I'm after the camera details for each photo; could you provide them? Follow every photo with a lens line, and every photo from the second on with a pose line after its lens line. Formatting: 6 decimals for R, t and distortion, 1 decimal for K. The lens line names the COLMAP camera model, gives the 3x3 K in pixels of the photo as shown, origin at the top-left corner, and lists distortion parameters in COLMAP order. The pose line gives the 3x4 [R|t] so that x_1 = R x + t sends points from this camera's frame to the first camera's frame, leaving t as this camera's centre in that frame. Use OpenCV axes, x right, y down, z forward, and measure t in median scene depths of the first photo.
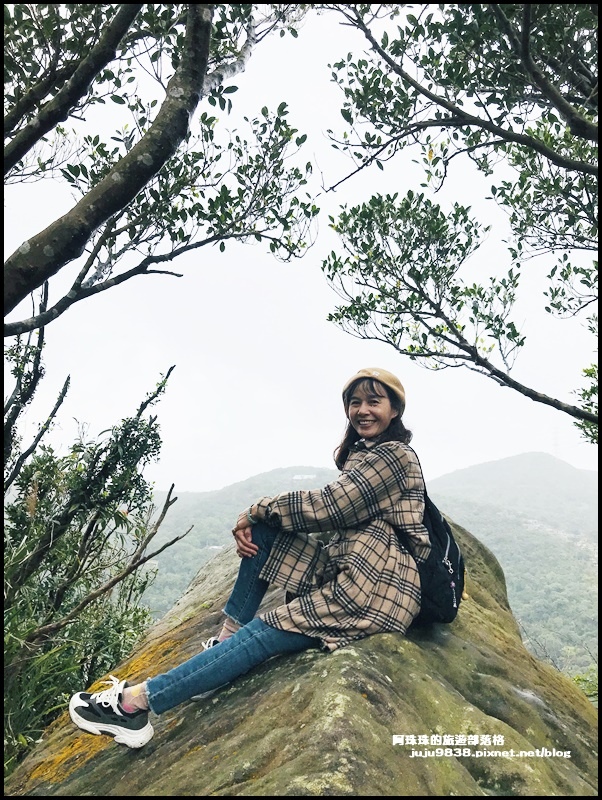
lens RADIAL K [[642.9, 0, 301.0], [0, 642.9, 400.0], [0, 0, 1]] dist [-0.001404, 0.000244]
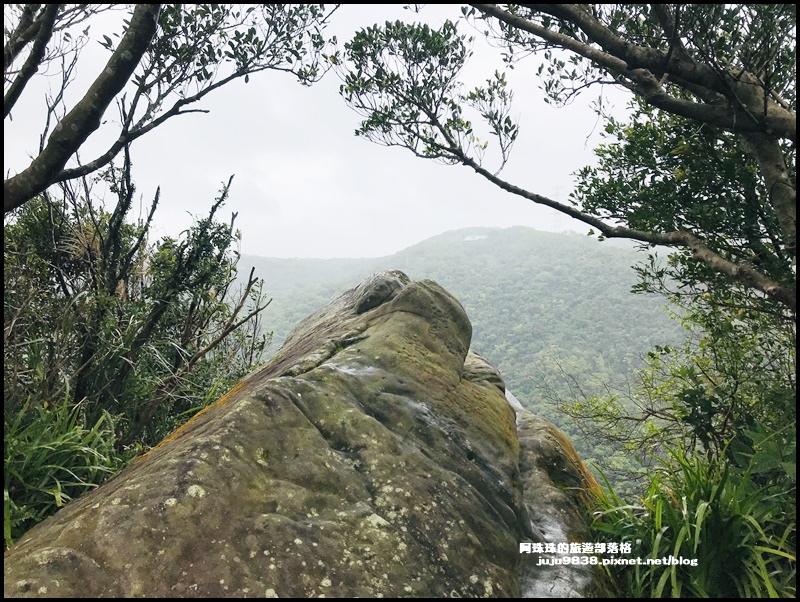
lens RADIAL K [[642.9, 0, 400.0], [0, 642.9, 301.0], [0, 0, 1]] dist [-0.001404, 0.000244]
pose [[0.991077, -0.041498, -0.126664, 0.278755], [0.067629, 0.975449, 0.209585, -0.056067], [0.114857, -0.216282, 0.969552, -0.229310]]
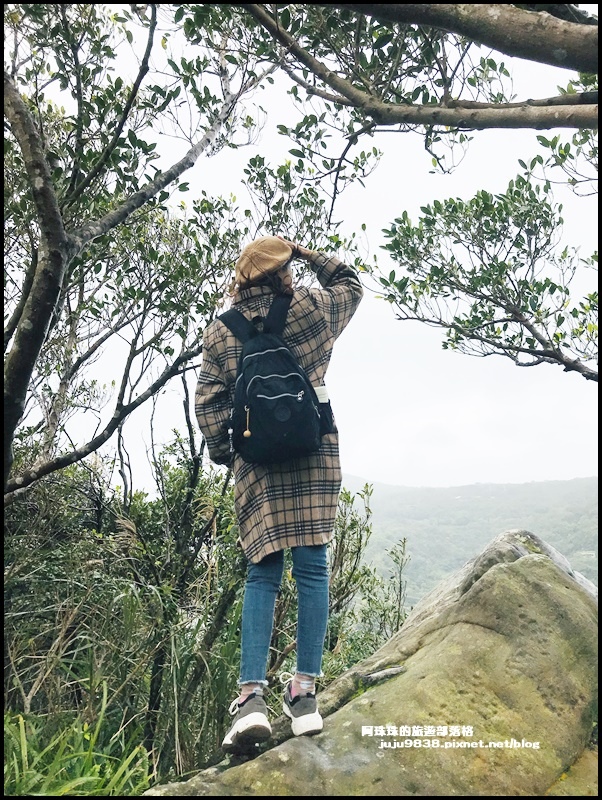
lens RADIAL K [[642.9, 0, 301.0], [0, 642.9, 400.0], [0, 0, 1]] dist [-0.001404, 0.000244]
pose [[0.793035, -0.217411, -0.569059, 0.435660], [0.222157, 0.973028, -0.062153, -0.033470], [0.567223, -0.077131, 0.819944, 0.189639]]
